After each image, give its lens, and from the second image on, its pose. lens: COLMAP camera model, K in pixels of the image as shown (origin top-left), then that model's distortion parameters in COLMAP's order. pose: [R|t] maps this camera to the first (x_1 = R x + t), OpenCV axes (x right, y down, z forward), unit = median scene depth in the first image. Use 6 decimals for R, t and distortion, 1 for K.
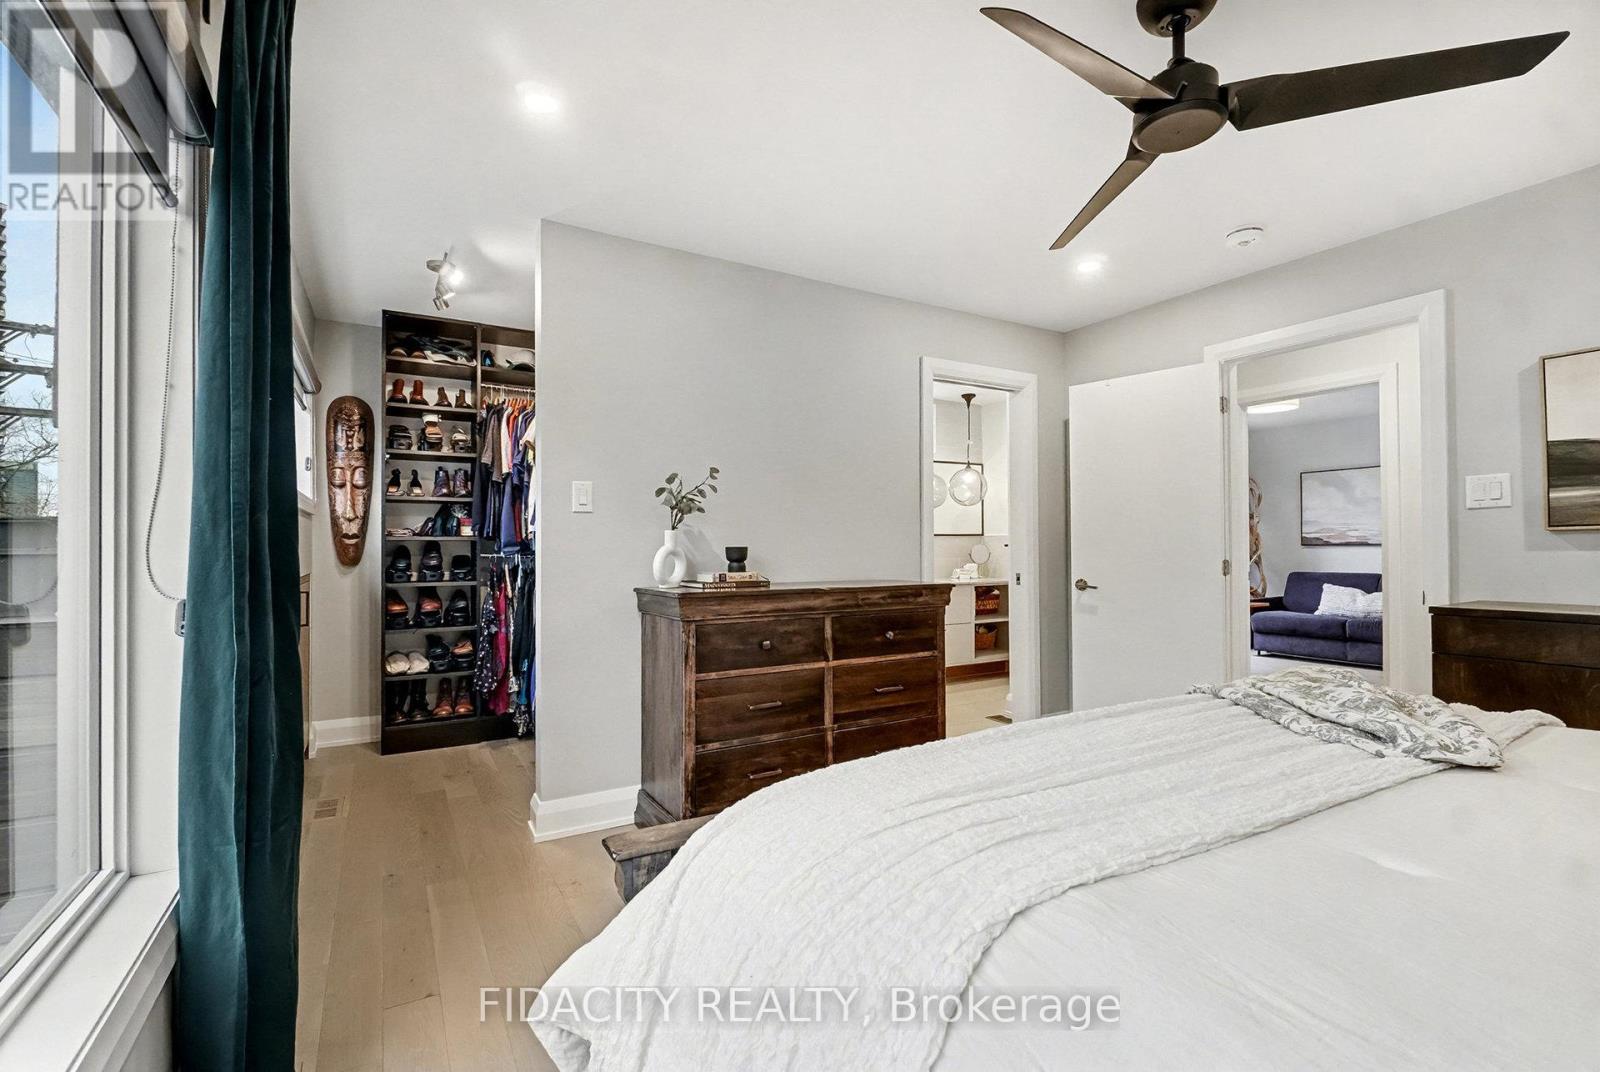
lens RADIAL K [[713.0, 0, 796.3], [0, 713.0, 535.9], [0, 0, 1]] dist [0.000861, 0.000059]
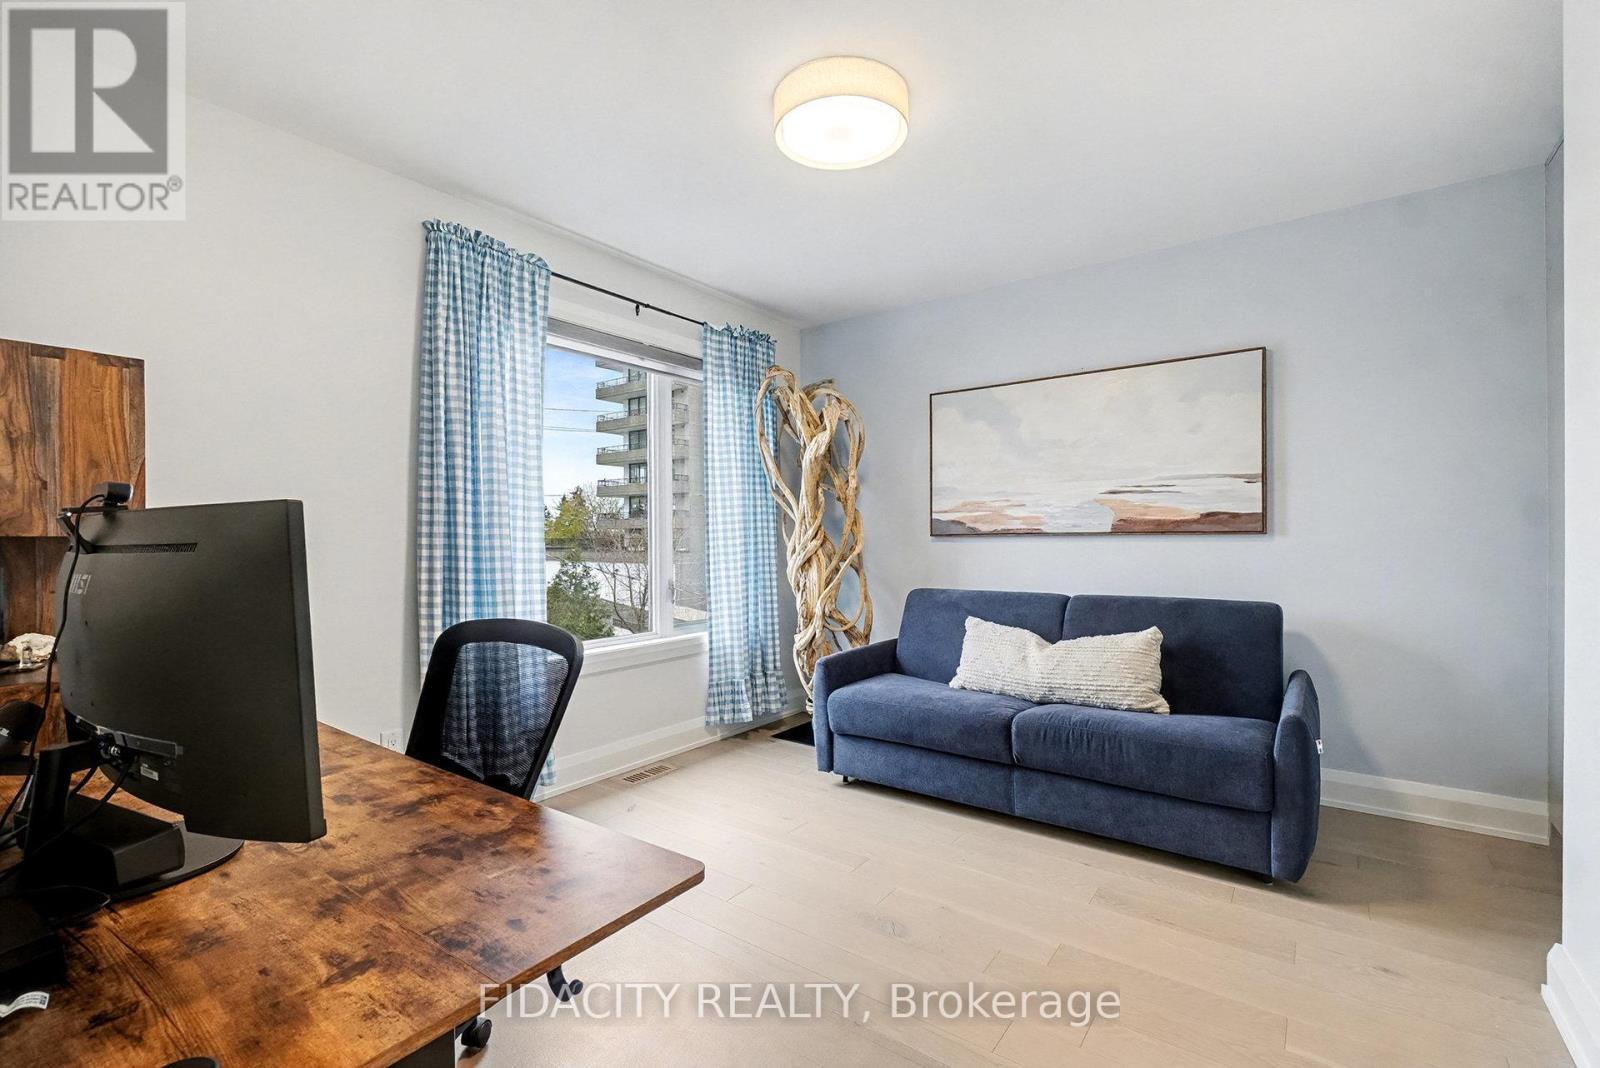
lens RADIAL K [[713.0, 0, 802.7], [0, 713.0, 534.1], [0, 0, 1]] dist [0.000861, 0.000059]
pose [[0.914274, -0.001893, 0.405092, 0.443708], [-0.003260, 0.999922, 0.012030, 0.006199], [-0.405083, -0.012319, 0.914197, 0.606187]]
